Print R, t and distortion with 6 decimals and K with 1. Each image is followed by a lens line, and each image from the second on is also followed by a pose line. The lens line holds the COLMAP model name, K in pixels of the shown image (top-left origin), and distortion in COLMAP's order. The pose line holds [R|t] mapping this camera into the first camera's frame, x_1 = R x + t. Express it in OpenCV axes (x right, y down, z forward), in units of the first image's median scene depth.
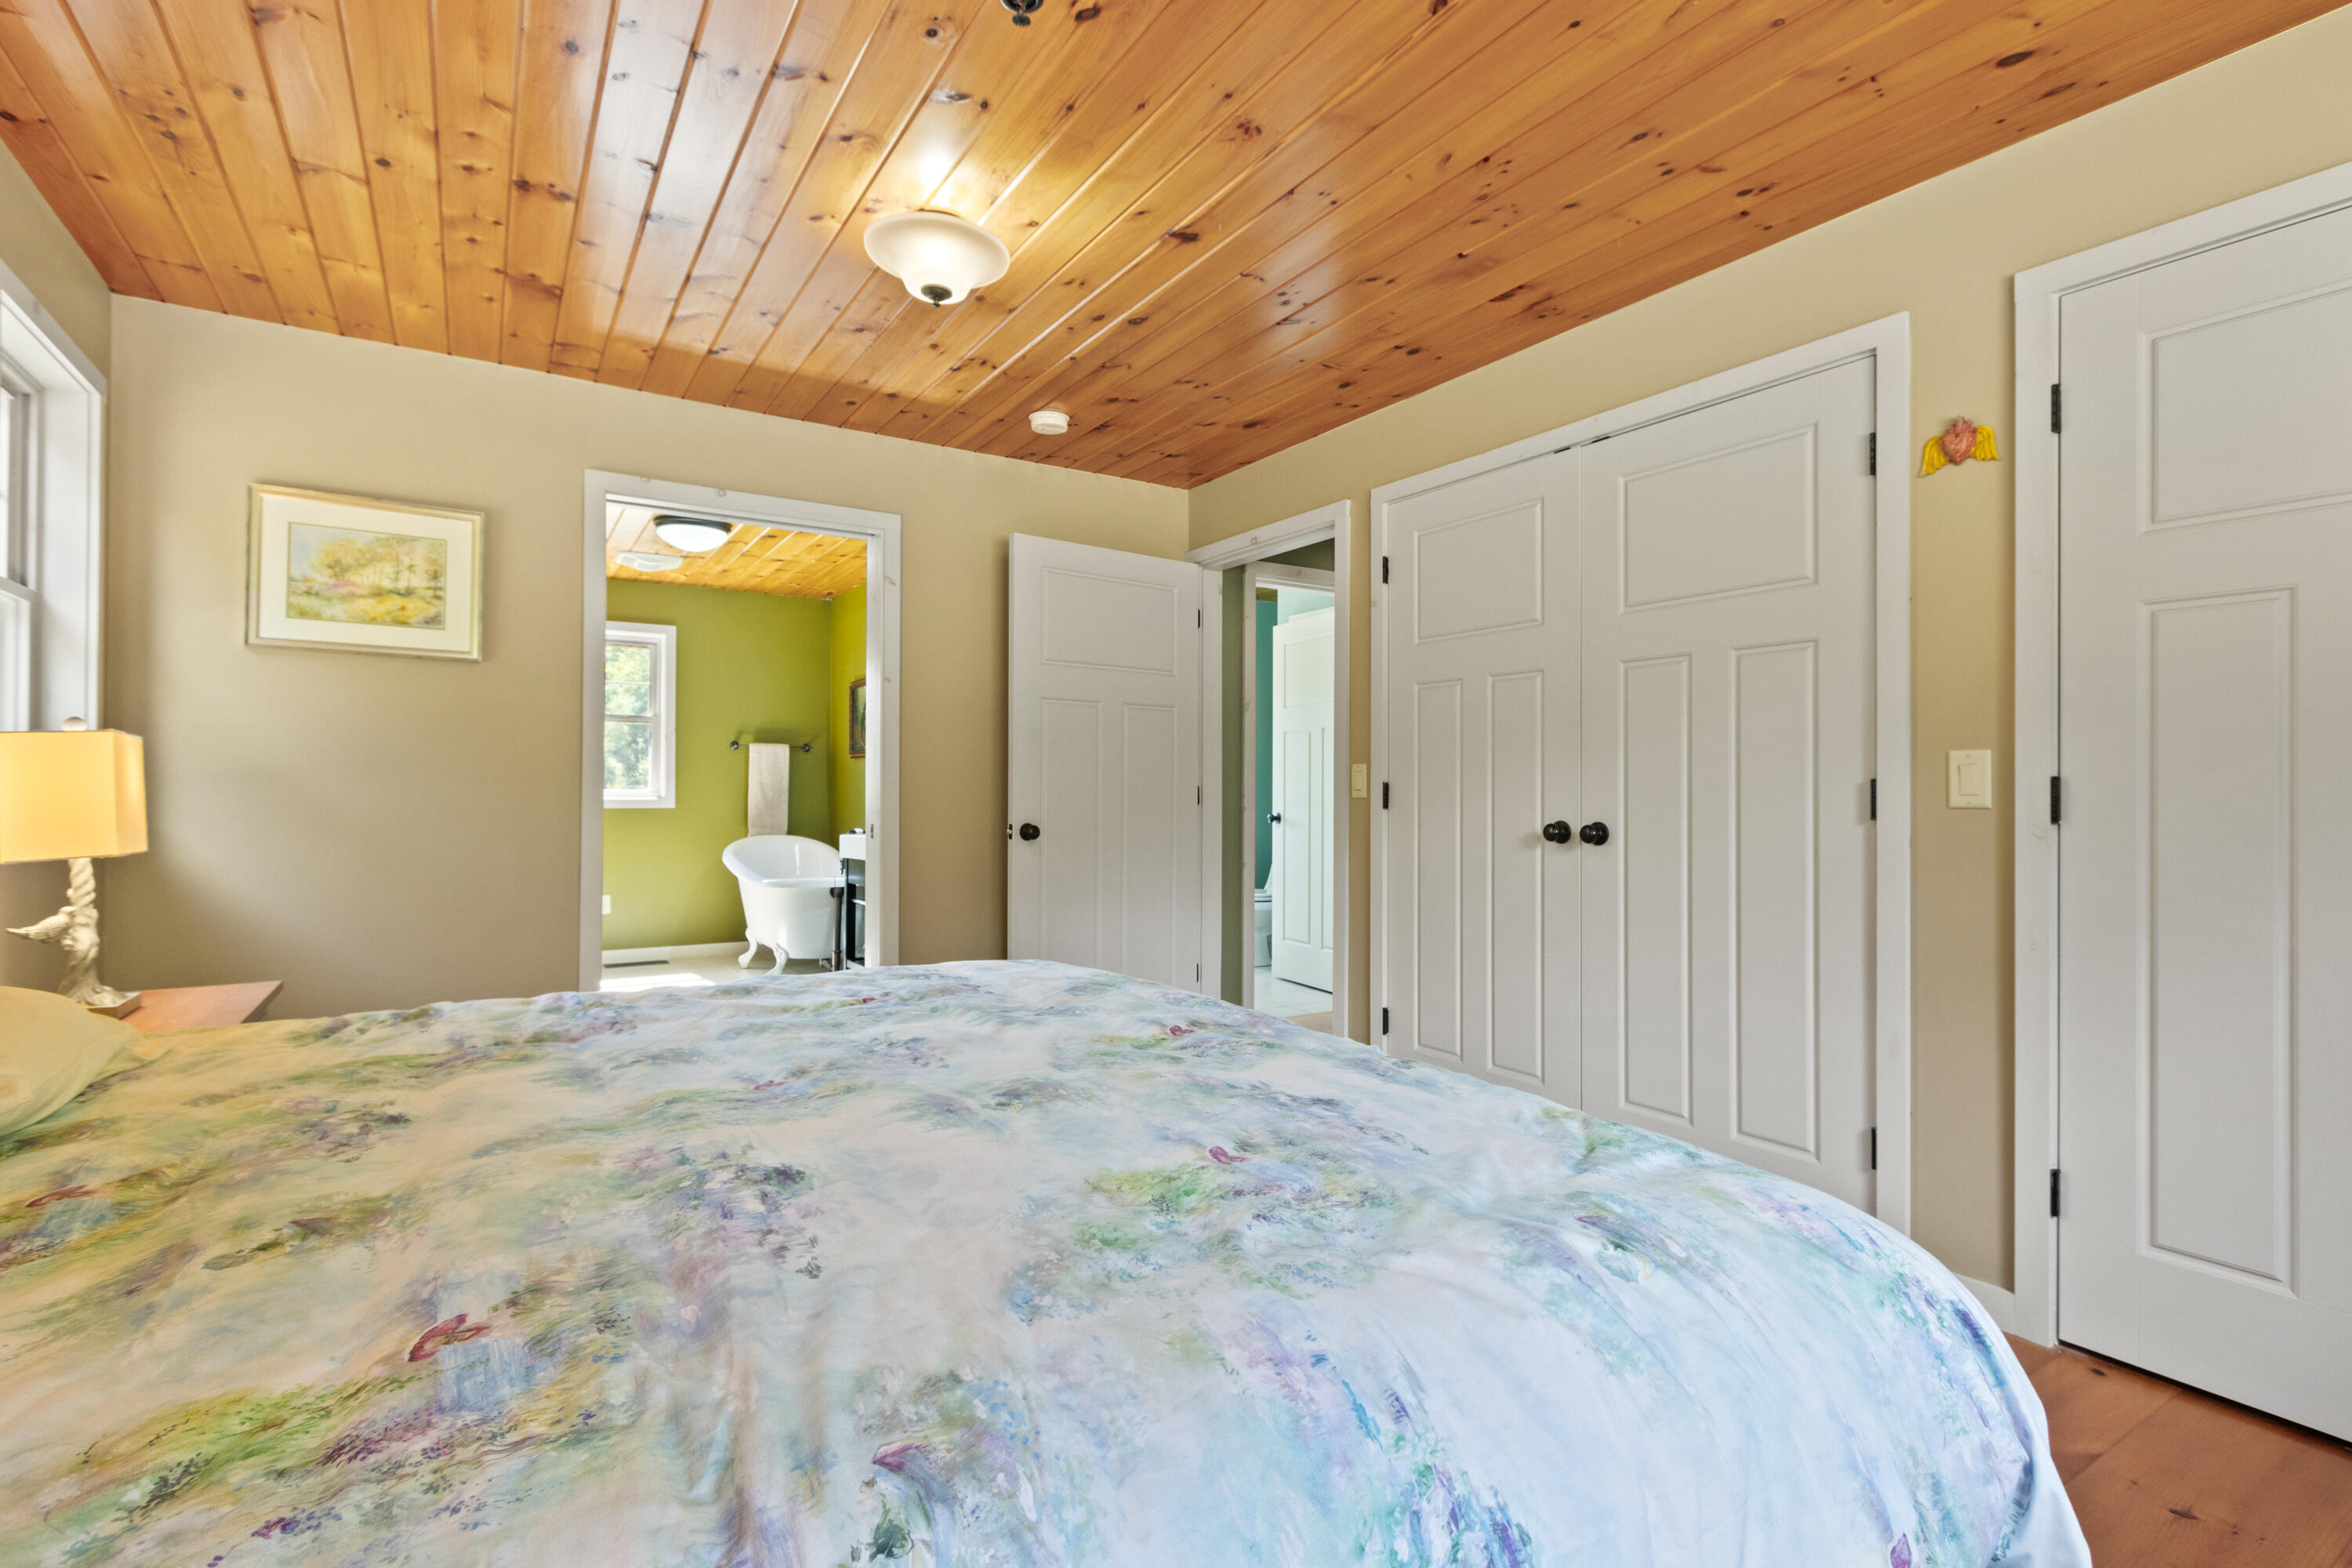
lens RADIAL K [[1097.8, 0, 1176.8], [0, 1097.8, 771.1], [0, 0, 1]] dist [-0.000304, -0.000194]
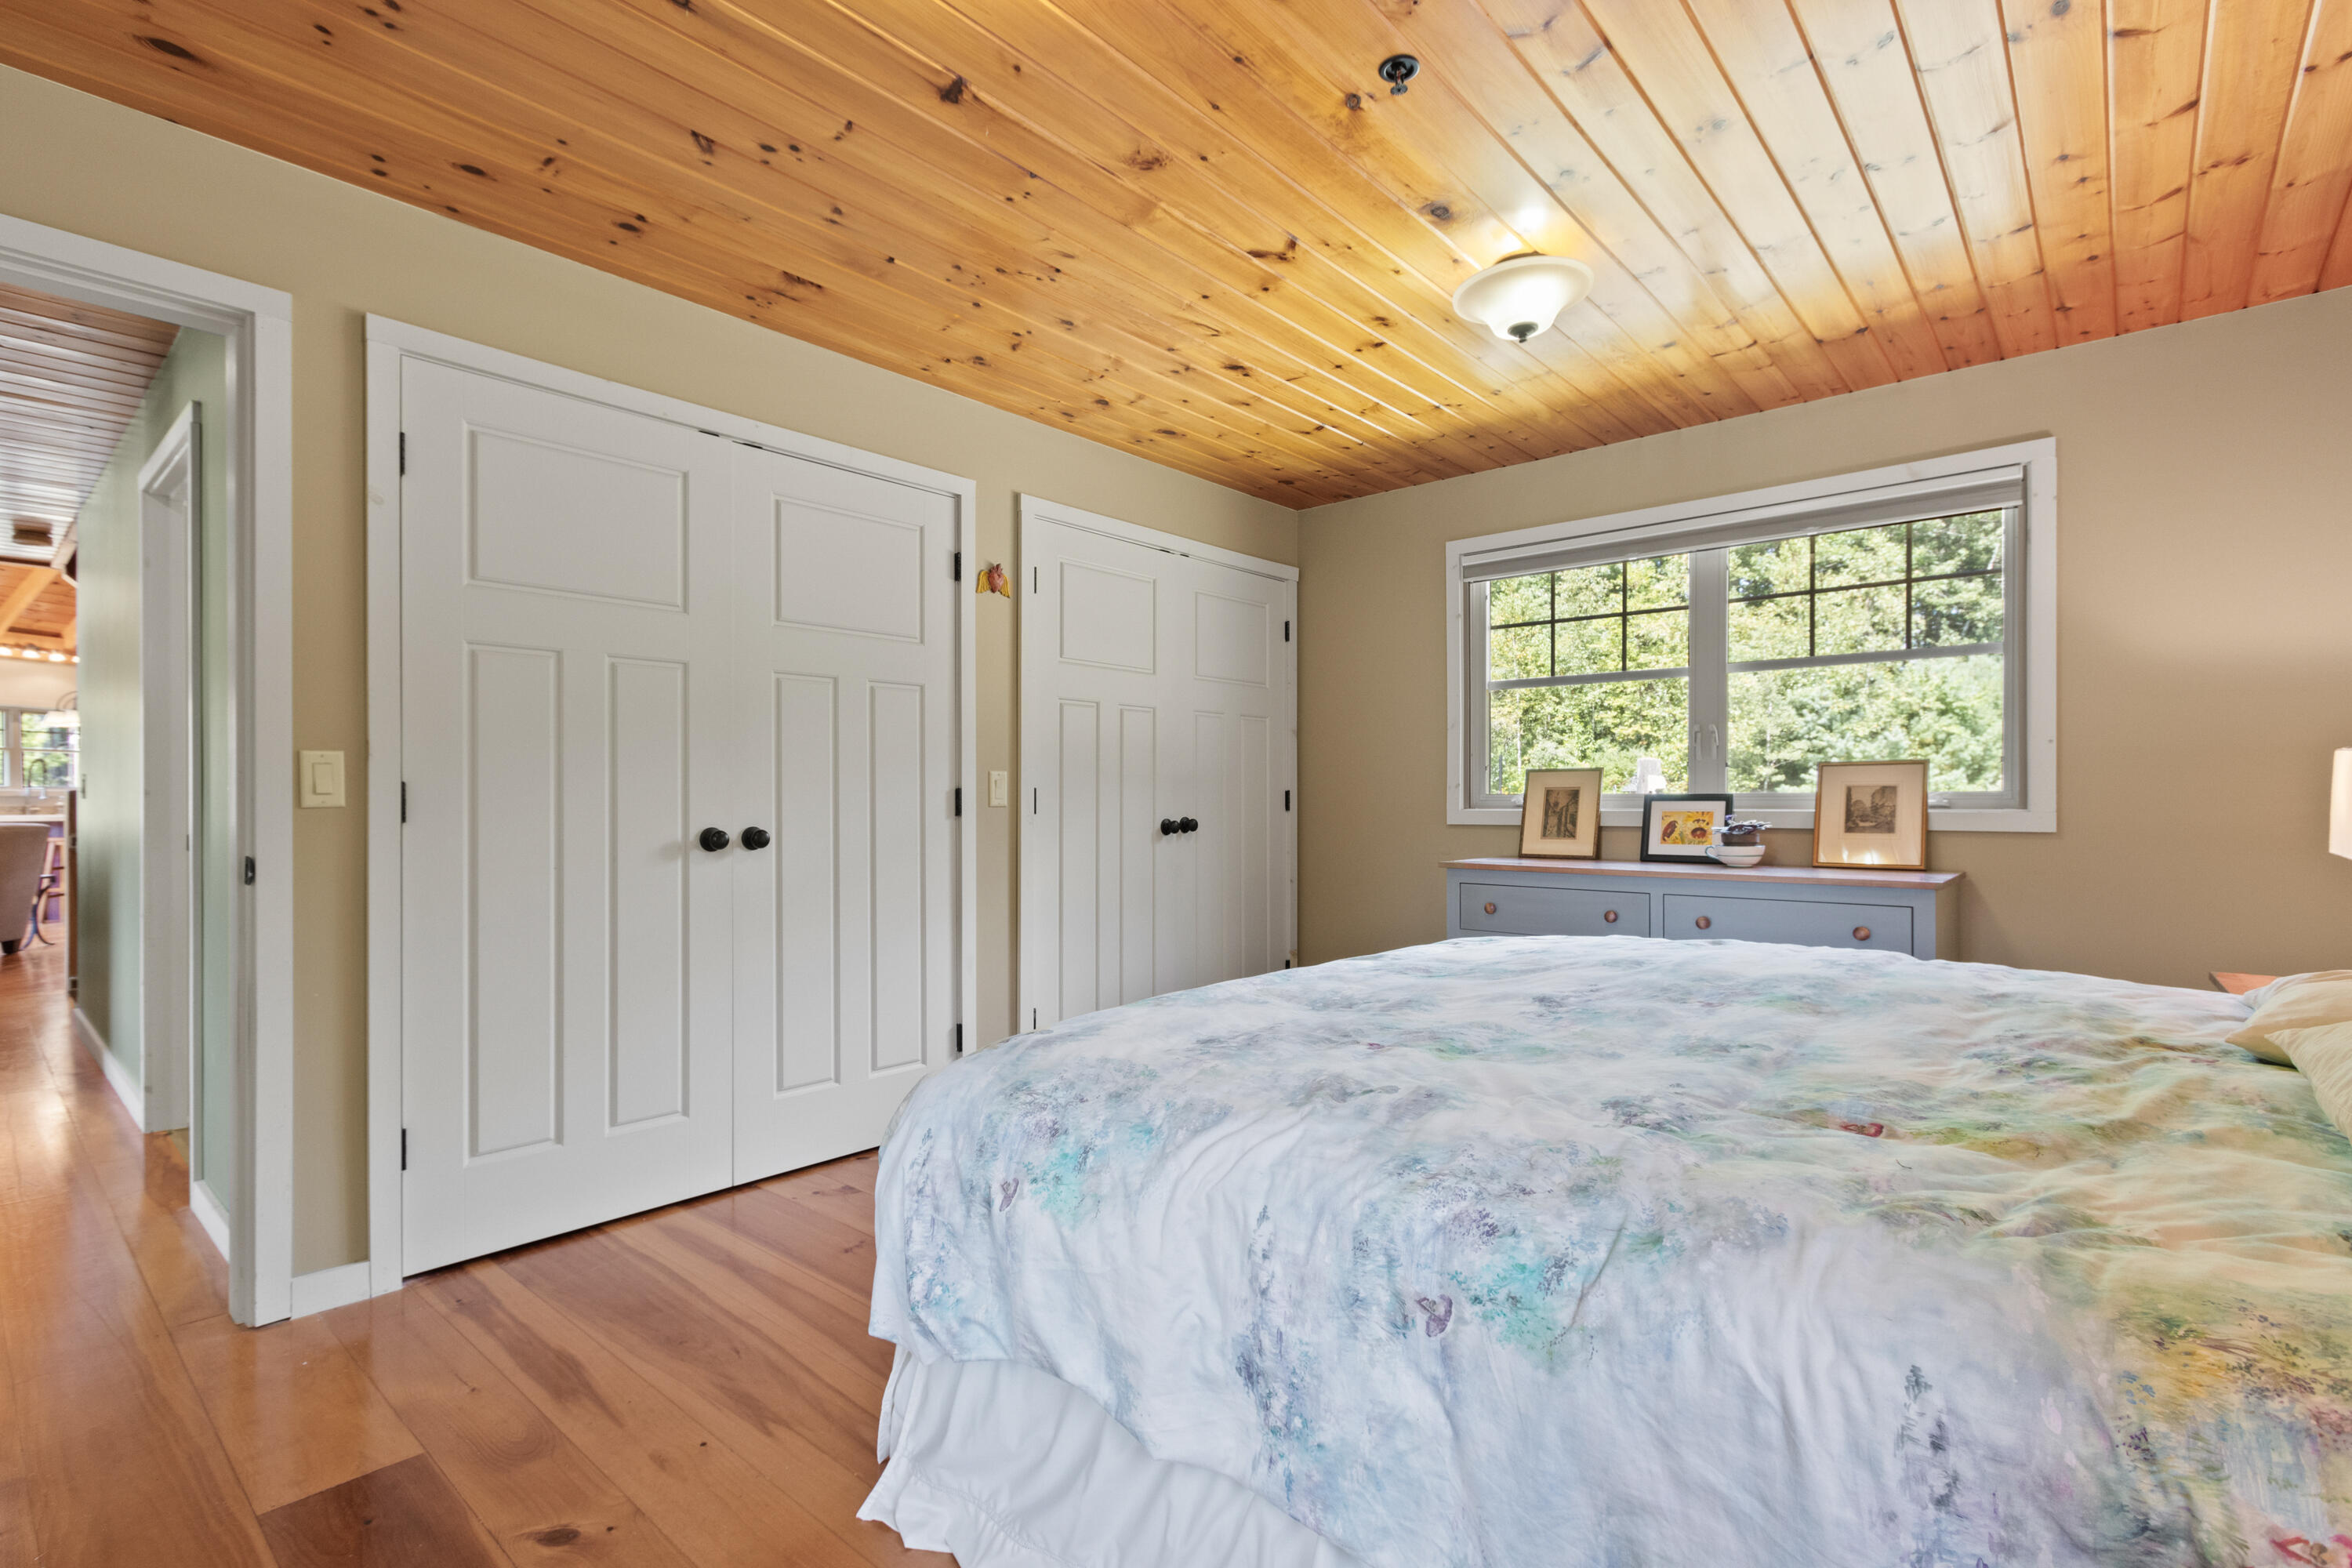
lens RADIAL K [[1097.8, 0, 1176.8], [0, 1097.8, 771.1], [0, 0, 1]] dist [-0.000304, -0.000194]
pose [[-0.285376, 0.034713, 0.957787, -0.804735], [-0.006973, 0.999242, -0.038293, 0.037382], [-0.958390, -0.017606, -0.284918, 1.084116]]
